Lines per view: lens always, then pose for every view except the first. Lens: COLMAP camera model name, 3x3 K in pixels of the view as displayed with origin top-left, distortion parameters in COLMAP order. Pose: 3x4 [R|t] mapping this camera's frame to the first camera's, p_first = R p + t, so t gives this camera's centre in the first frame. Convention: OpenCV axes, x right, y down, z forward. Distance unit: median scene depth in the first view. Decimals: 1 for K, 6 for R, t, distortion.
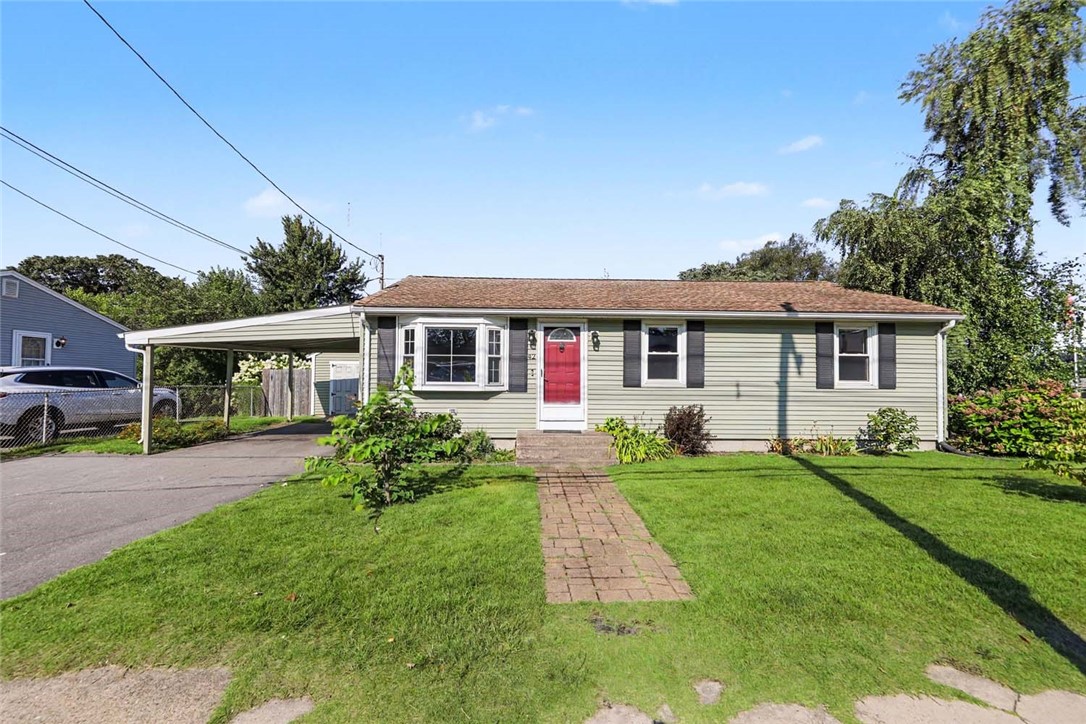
lens RADIAL K [[437.2, 0, 543.0], [0, 437.2, 362.0], [0, 0, 1]] dist [0.002246, 0.000425]
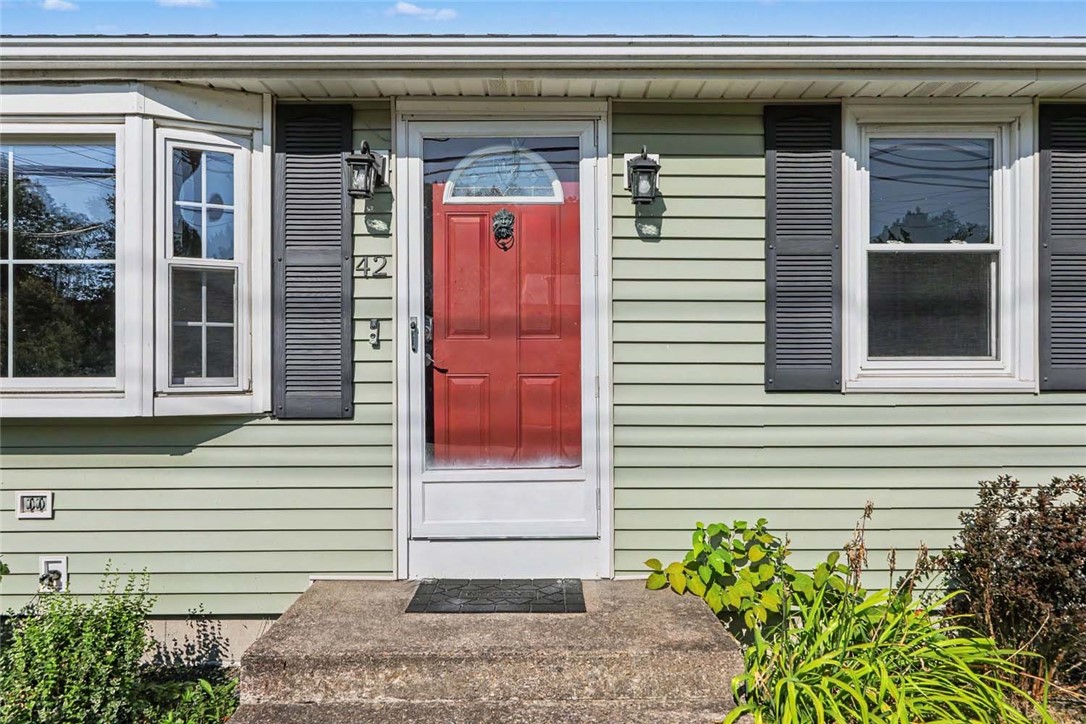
lens RADIAL K [[719.2, 0, 543.0], [0, 719.2, 362.0], [0, 0, 1]] dist [-0.000929, -0.000813]
pose [[0.999881, -0.010428, -0.011412, 0.069331], [0.010786, 0.999437, 0.031776, 0.027593], [0.011074, -0.031895, 0.999430, 0.614950]]
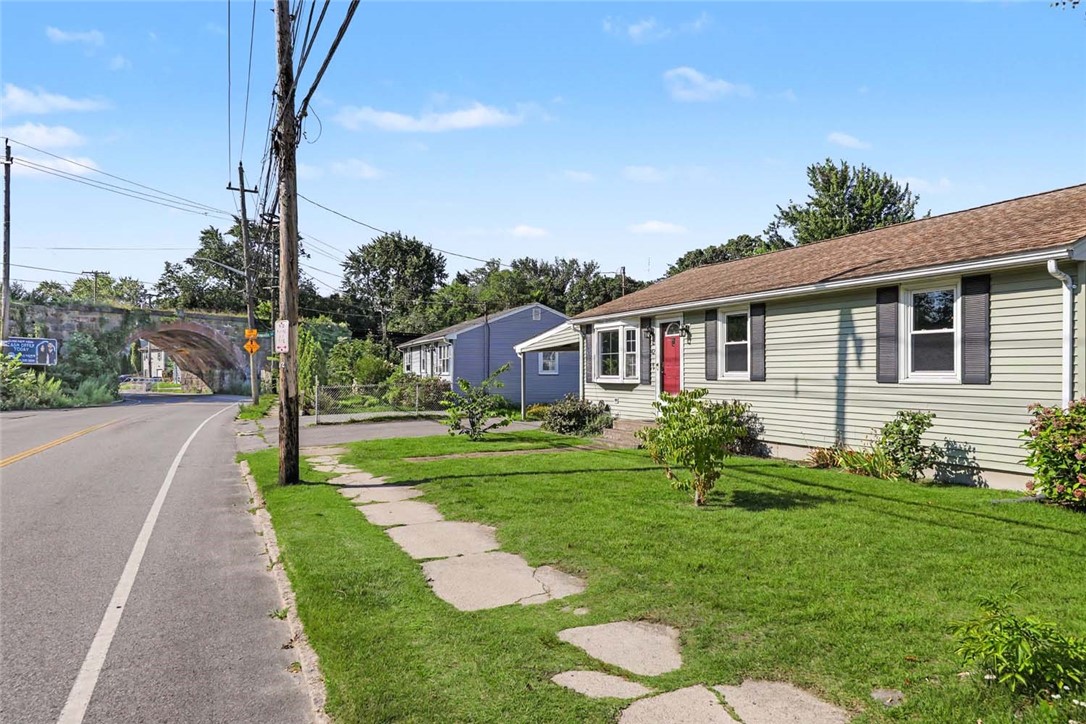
lens RADIAL K [[719.2, 0, 543.0], [0, 719.2, 362.0], [0, 0, 1]] dist [-0.000929, -0.000813]
pose [[0.396432, -0.021934, -0.917802, 1.491824], [0.039240, 0.999206, -0.006930, 0.013924], [0.917225, -0.033267, 0.396978, 0.047328]]
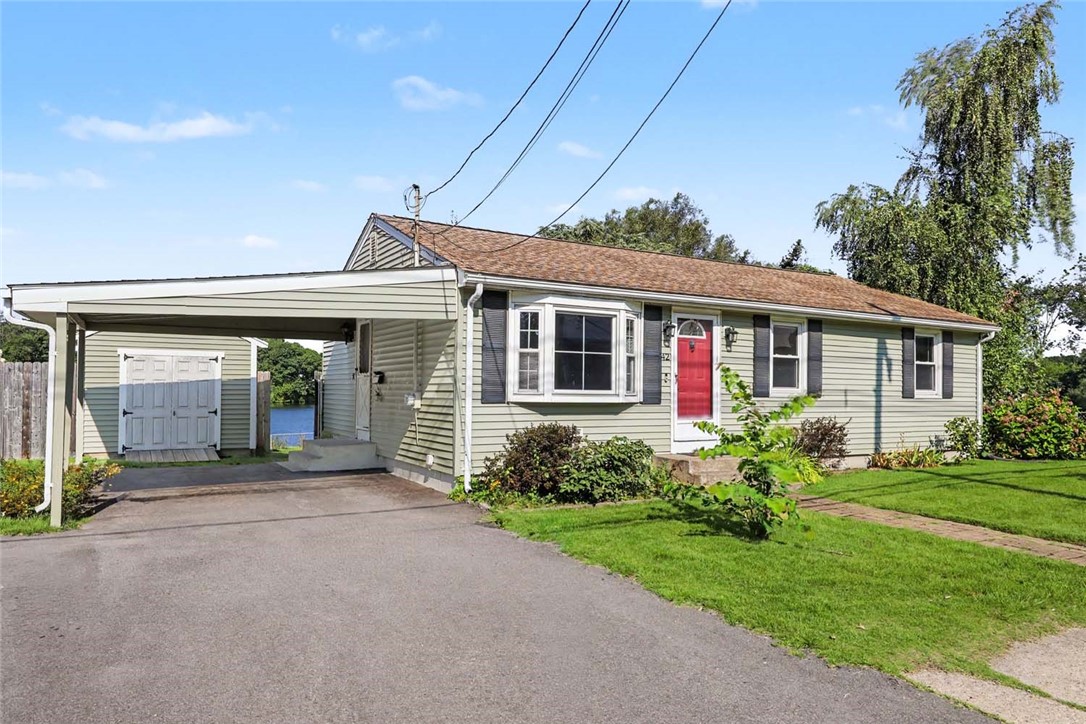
lens RADIAL K [[719.2, 0, 543.0], [0, 719.2, 362.0], [0, 0, 1]] dist [-0.000929, -0.000813]
pose [[0.877037, 0.020982, 0.479964, -0.804437], [-0.028474, 0.999560, 0.008333, -0.007557], [-0.479578, -0.020975, 0.877249, 0.015240]]
